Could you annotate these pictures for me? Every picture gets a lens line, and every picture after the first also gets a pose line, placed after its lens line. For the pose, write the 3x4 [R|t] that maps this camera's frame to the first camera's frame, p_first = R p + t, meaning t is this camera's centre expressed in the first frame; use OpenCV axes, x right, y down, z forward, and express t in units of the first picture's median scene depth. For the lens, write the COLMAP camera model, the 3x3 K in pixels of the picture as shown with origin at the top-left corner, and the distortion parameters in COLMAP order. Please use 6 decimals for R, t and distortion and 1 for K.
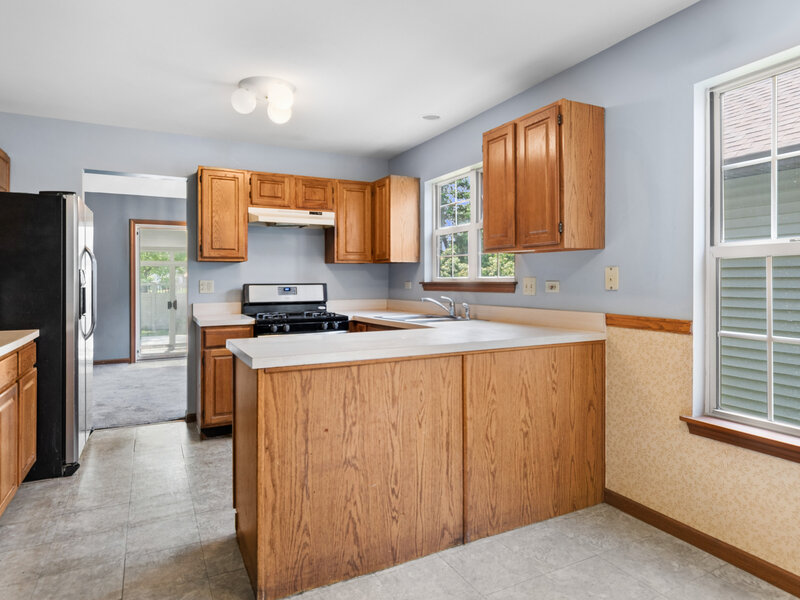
lens RADIAL K [[481.5, 0, 398.0], [0, 481.5, 277.4], [0, 0, 1]] dist [0.012138, -0.012462]
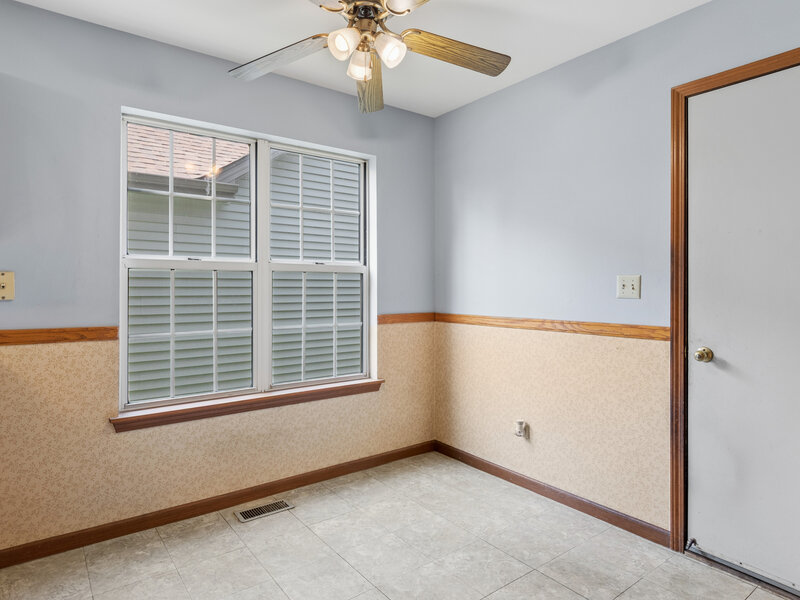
lens RADIAL K [[481.5, 0, 392.3], [0, 481.5, 286.9], [0, 0, 1]] dist [0.012138, -0.012462]
pose [[-0.159509, -0.001086, 0.987196, -0.526315], [-0.006817, 0.999977, -0.000002, -0.000677], [-0.987173, -0.006730, -0.159513, 0.567723]]
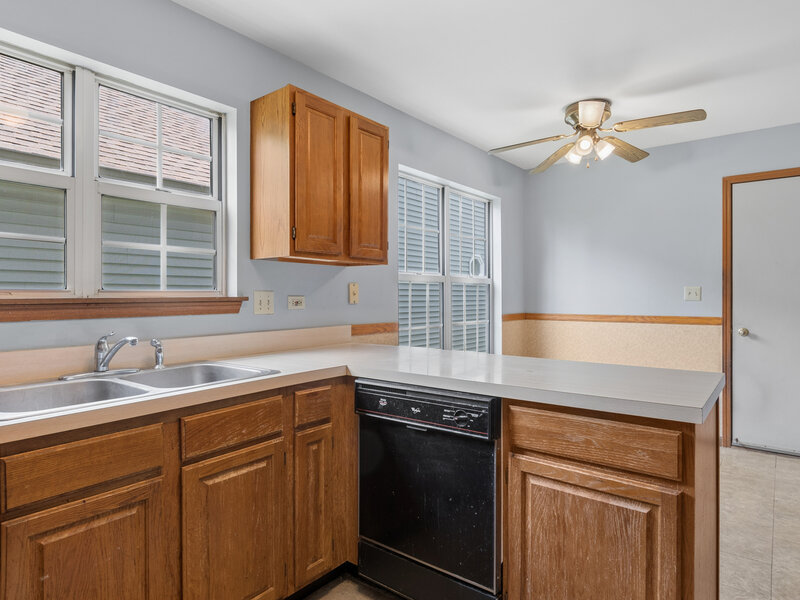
lens RADIAL K [[481.5, 0, 401.0], [0, 481.5, 297.4], [0, 0, 1]] dist [0.012138, -0.012462]
pose [[-0.403304, -0.004547, 0.915055, -0.735698], [-0.004645, 0.999985, 0.002922, 0.009023], [-0.915054, -0.003072, -0.403319, 1.570601]]
